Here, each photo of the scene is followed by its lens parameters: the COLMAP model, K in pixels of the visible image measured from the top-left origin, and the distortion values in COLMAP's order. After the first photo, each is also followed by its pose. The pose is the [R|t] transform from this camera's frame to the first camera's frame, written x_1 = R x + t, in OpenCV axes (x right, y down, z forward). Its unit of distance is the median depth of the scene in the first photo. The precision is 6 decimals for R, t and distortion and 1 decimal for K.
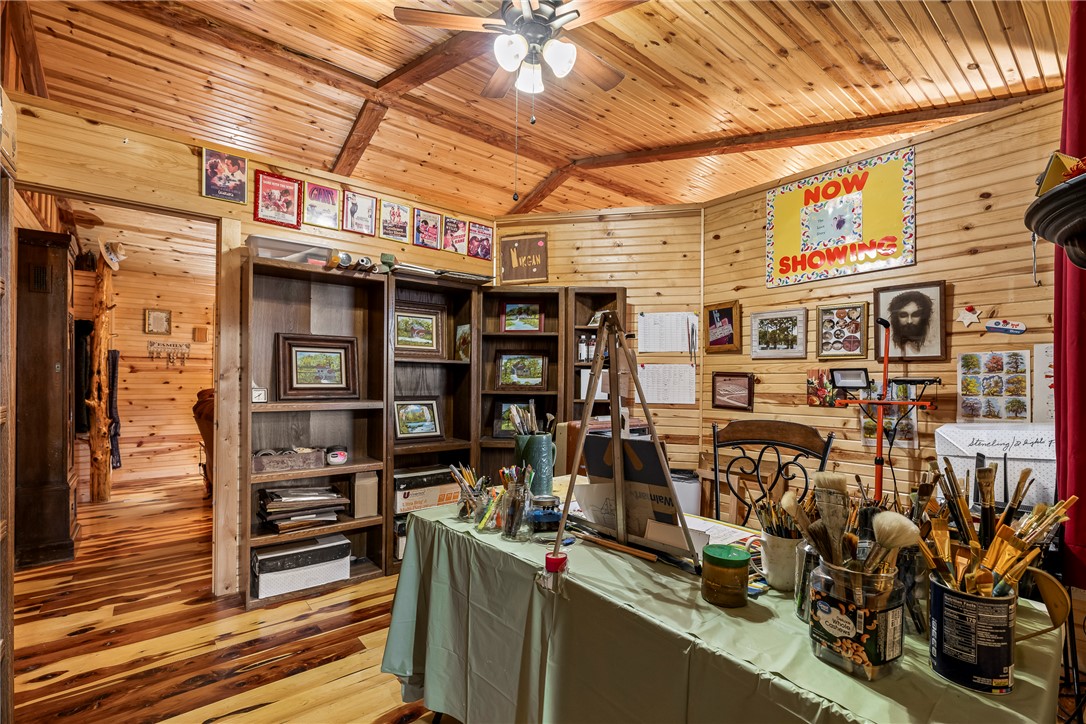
lens RADIAL K [[488.1, 0, 550.9], [0, 488.1, 380.9], [0, 0, 1]] dist [-0.002198, 0.000125]
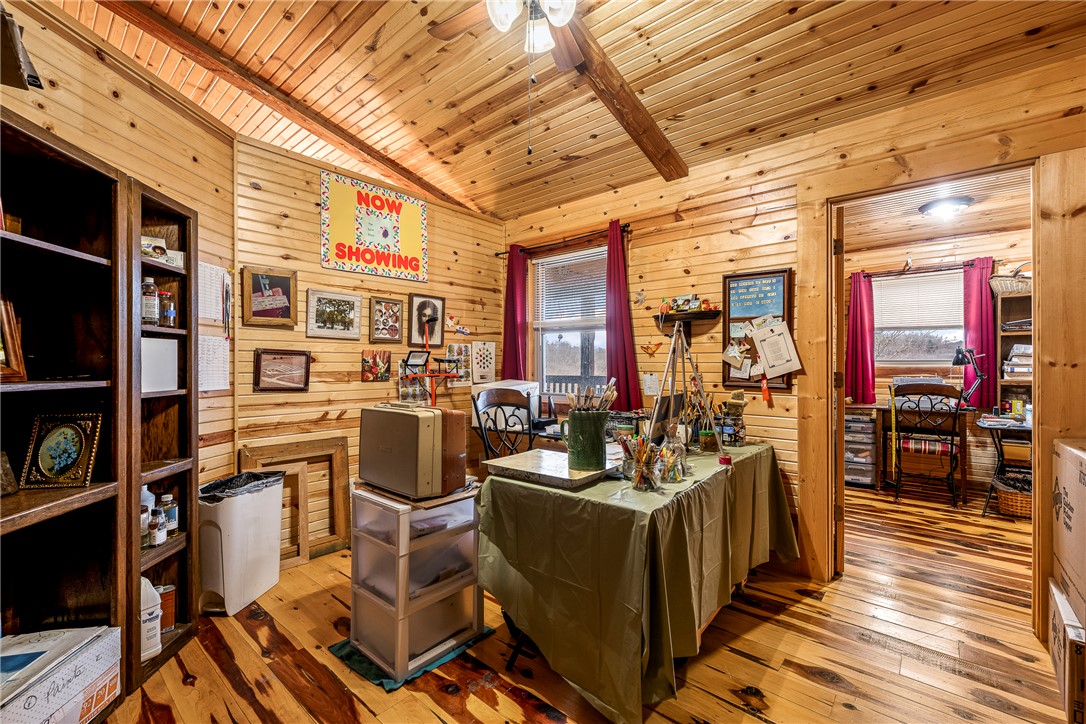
lens RADIAL K [[457.6, 0, 543.9], [0, 457.6, 364.7], [0, 0, 1]] dist [-0.003584, 0.001125]
pose [[-0.165548, -0.007409, 0.986174, -0.600117], [-0.004066, 0.999968, 0.006830, 0.002081], [-0.986193, -0.002879, -0.165573, 0.757261]]
